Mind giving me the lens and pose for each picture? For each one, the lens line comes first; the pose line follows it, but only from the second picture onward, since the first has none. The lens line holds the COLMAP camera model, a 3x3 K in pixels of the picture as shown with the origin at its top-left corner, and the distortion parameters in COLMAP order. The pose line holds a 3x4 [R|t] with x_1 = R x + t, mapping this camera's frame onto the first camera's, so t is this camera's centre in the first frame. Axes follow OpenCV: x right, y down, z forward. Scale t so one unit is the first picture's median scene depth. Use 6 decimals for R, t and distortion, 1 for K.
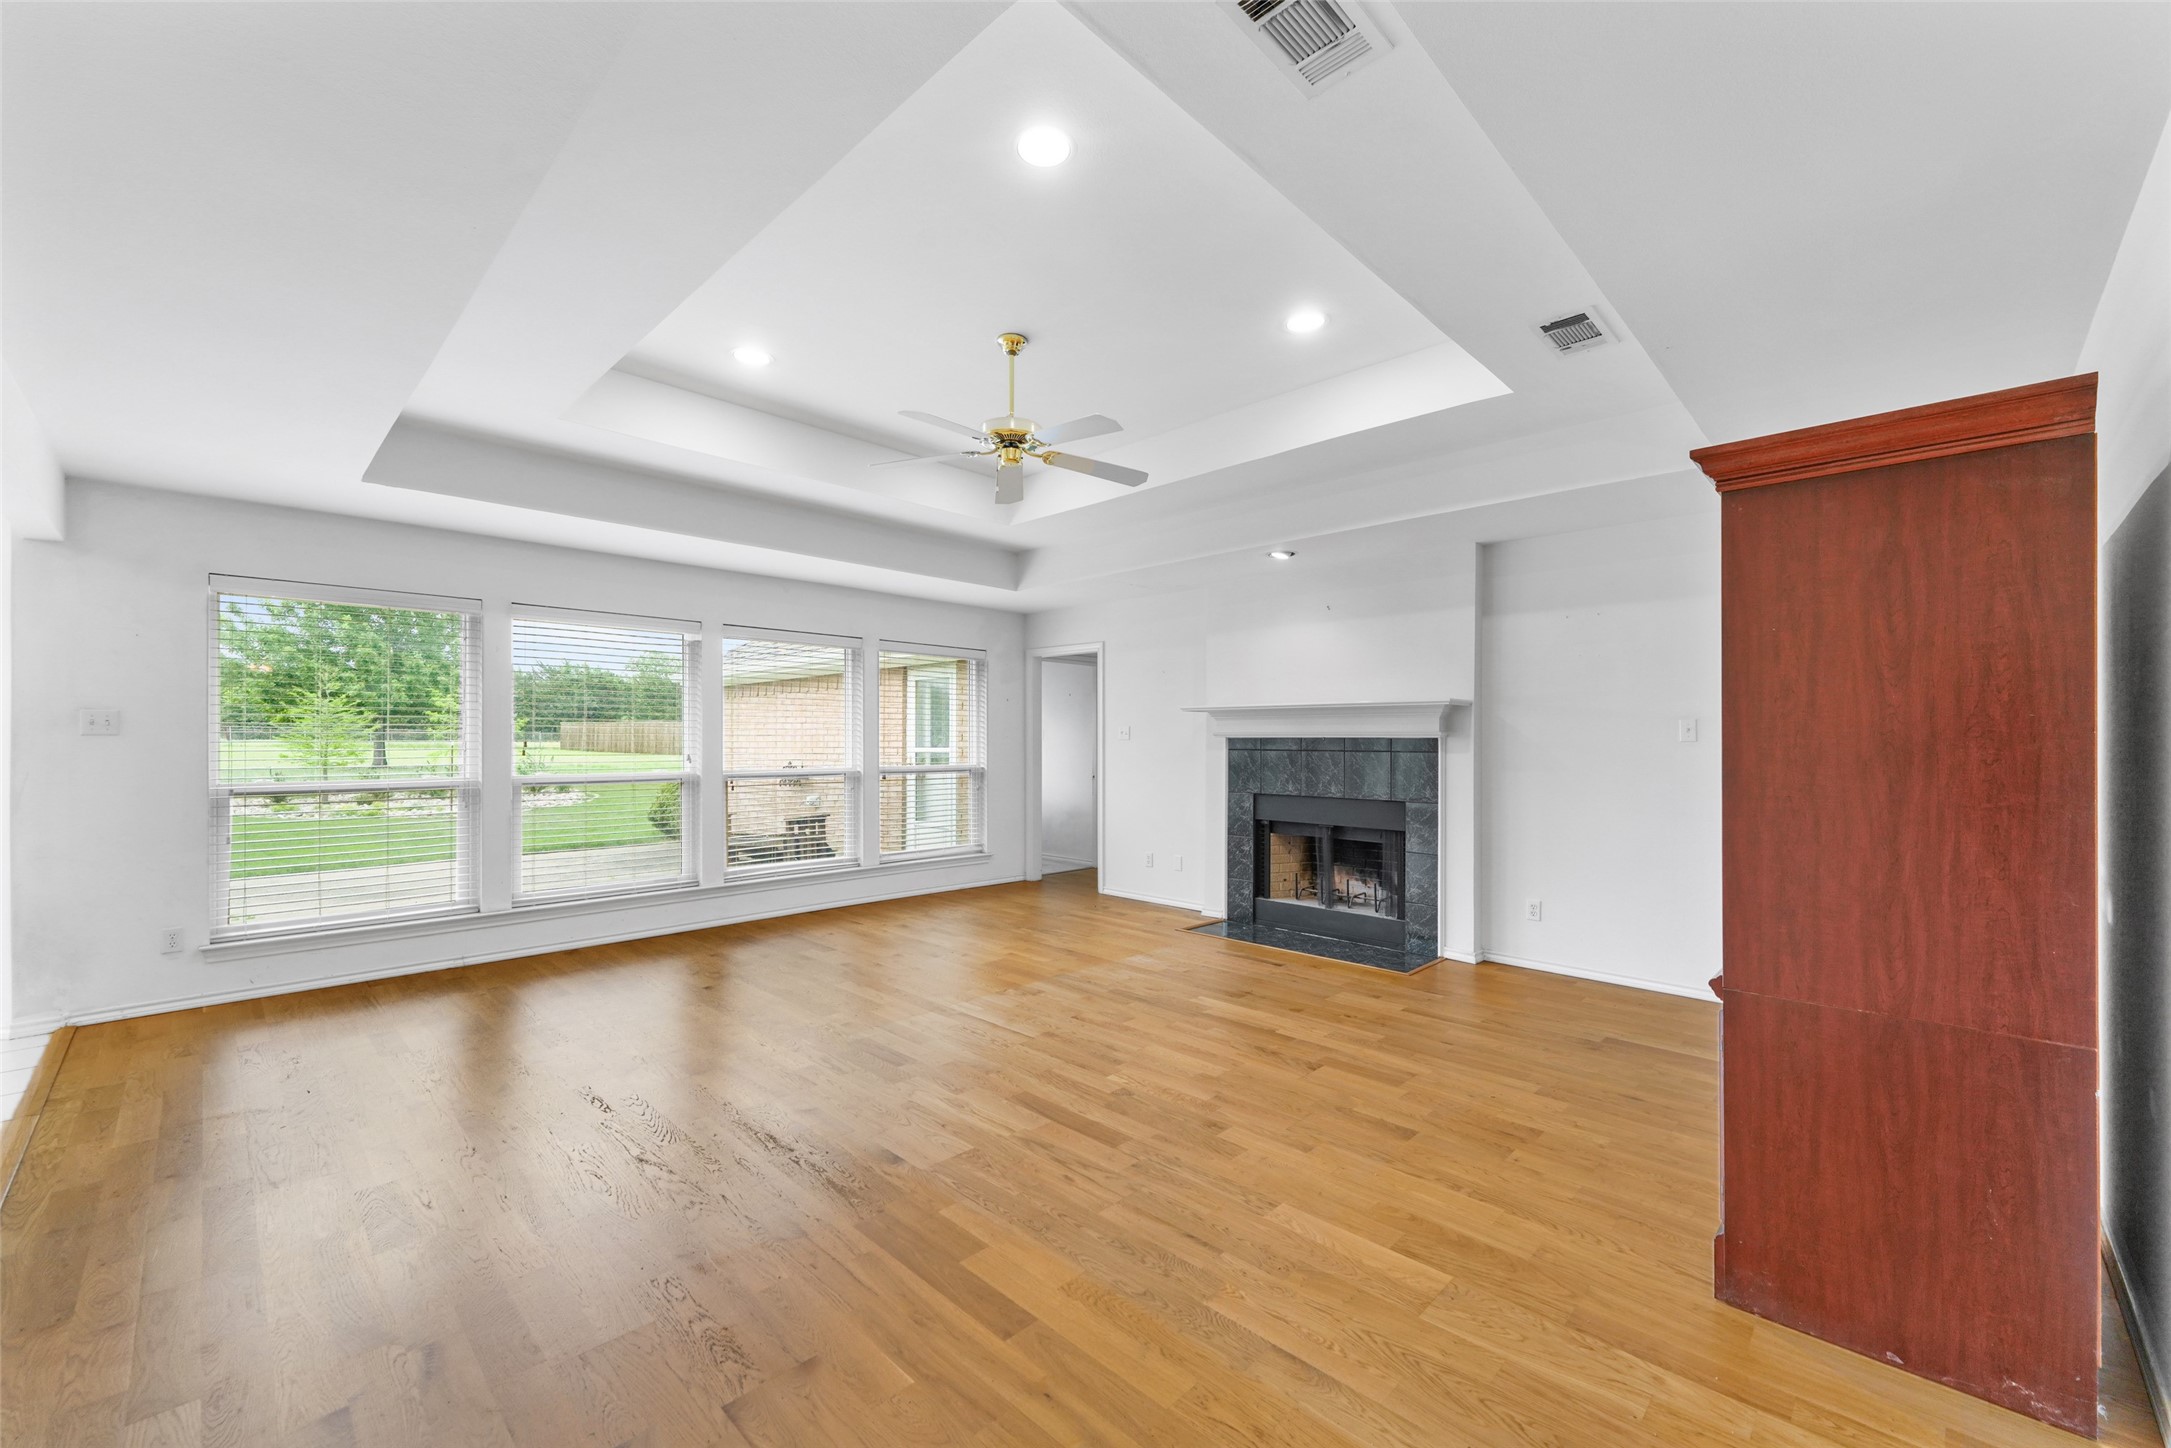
lens RADIAL K [[846.7, 0, 1084.3], [0, 846.7, 727.7], [0, 0, 1]] dist [-0.000365, -0.000093]
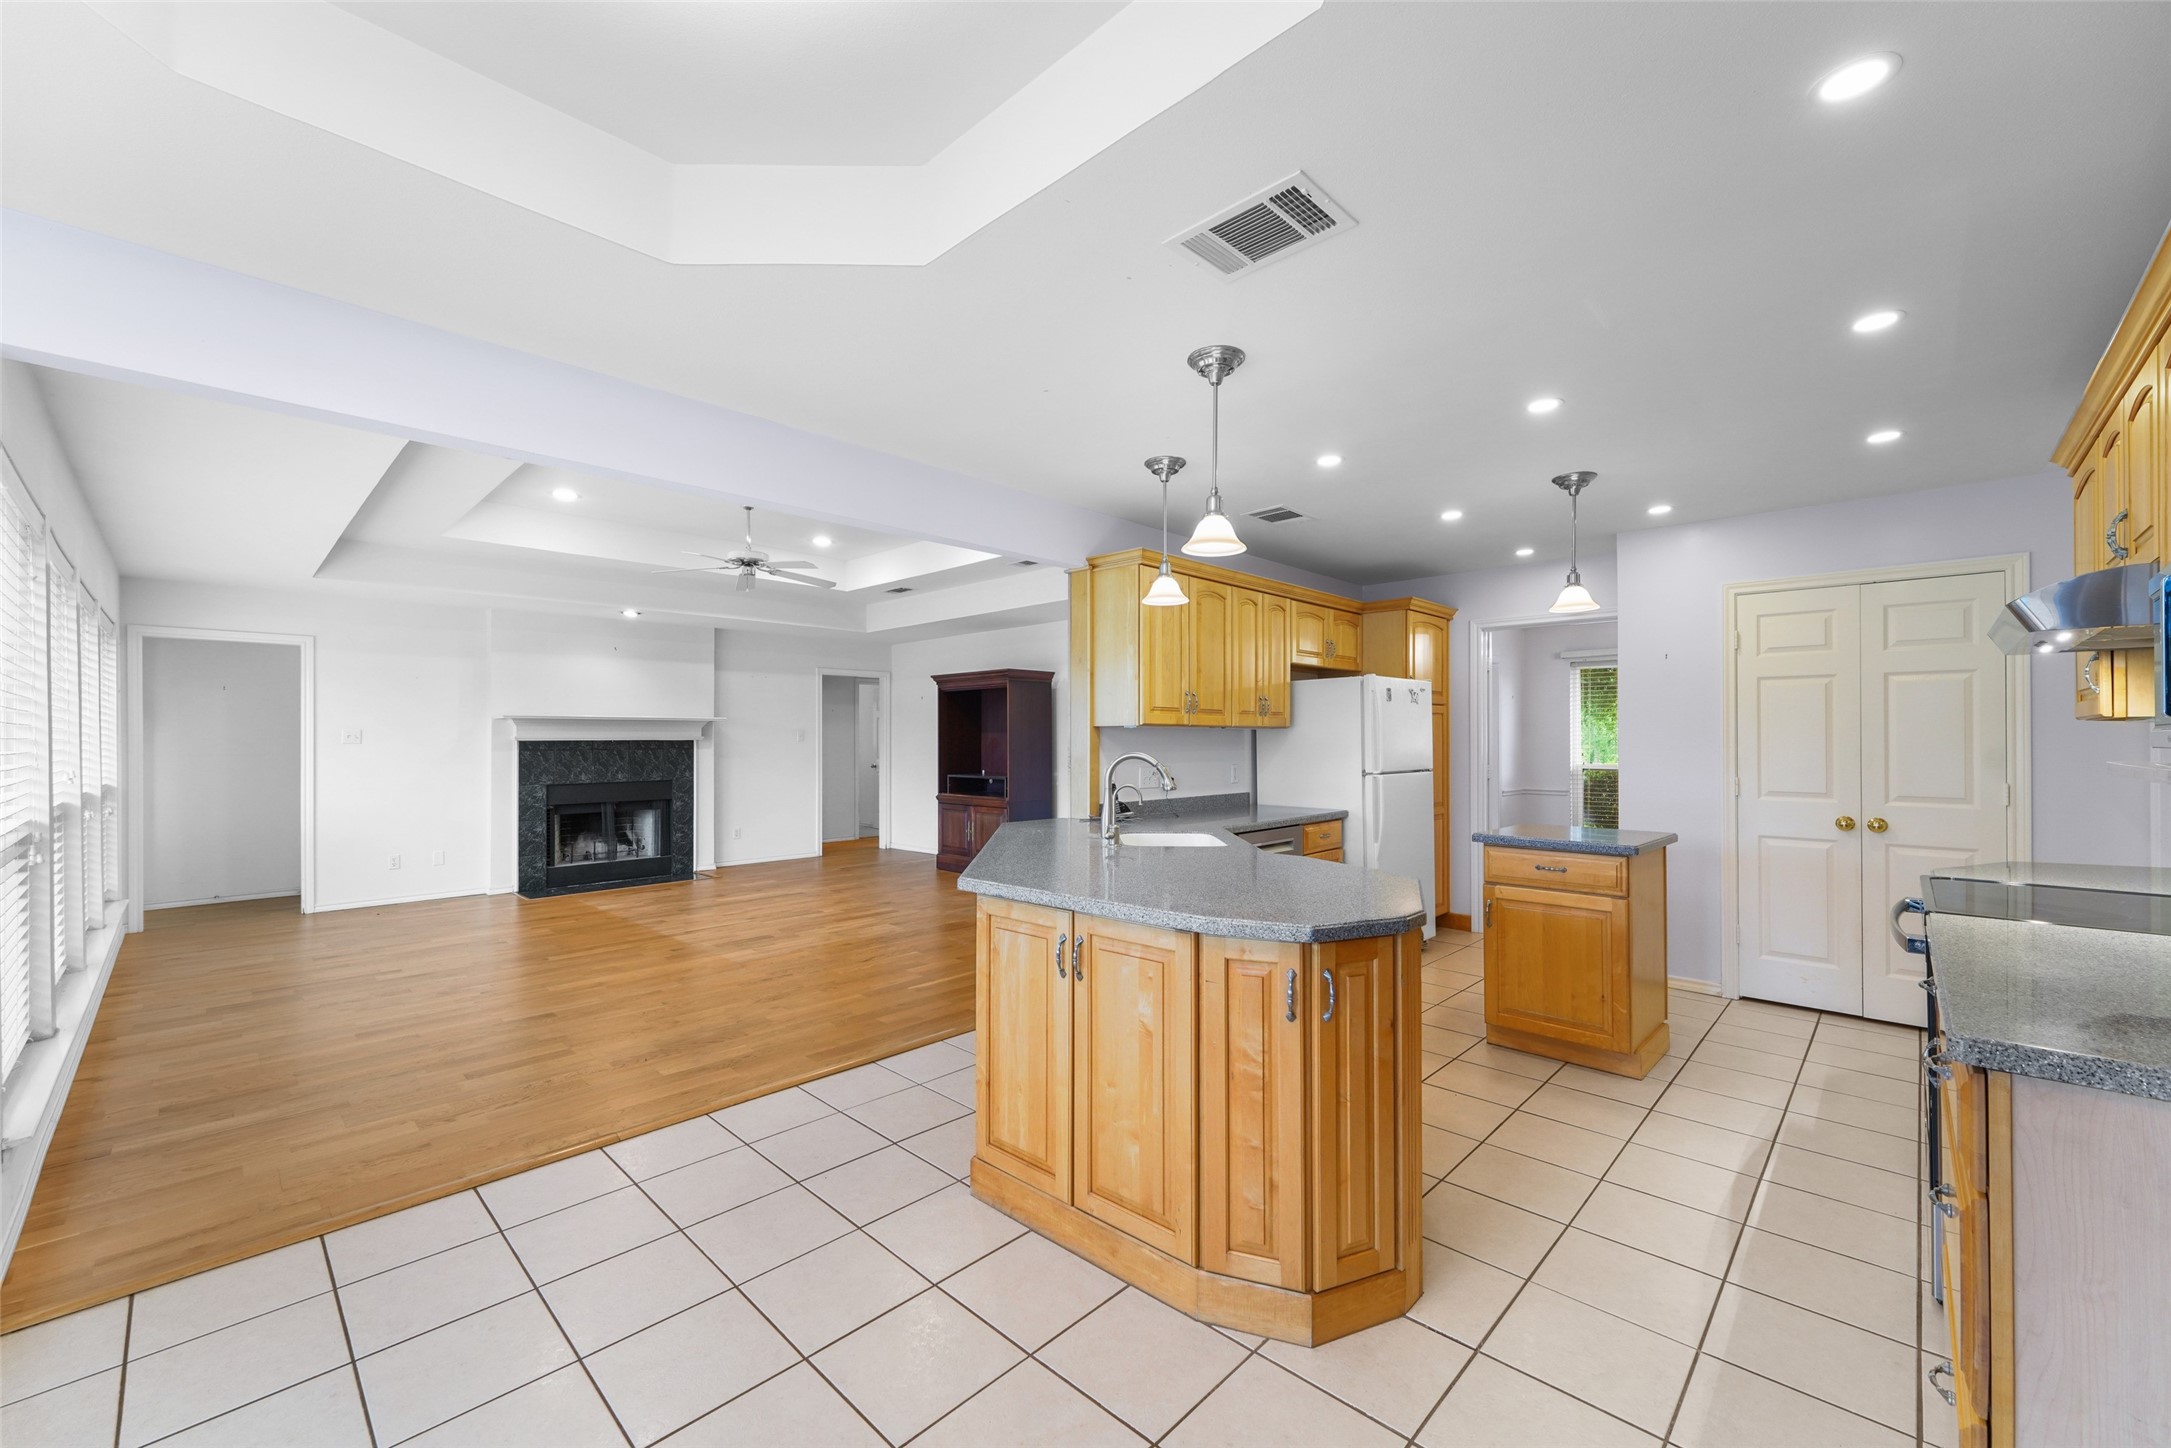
lens RADIAL K [[846.7, 0, 1078.8], [0, 846.7, 734.7], [0, 0, 1]] dist [-0.000365, -0.000093]
pose [[-0.026452, 0.015454, 0.999531, -1.094537], [-0.000763, 0.999880, -0.015480, 0.020883], [-0.999650, -0.001172, -0.026437, 0.234394]]
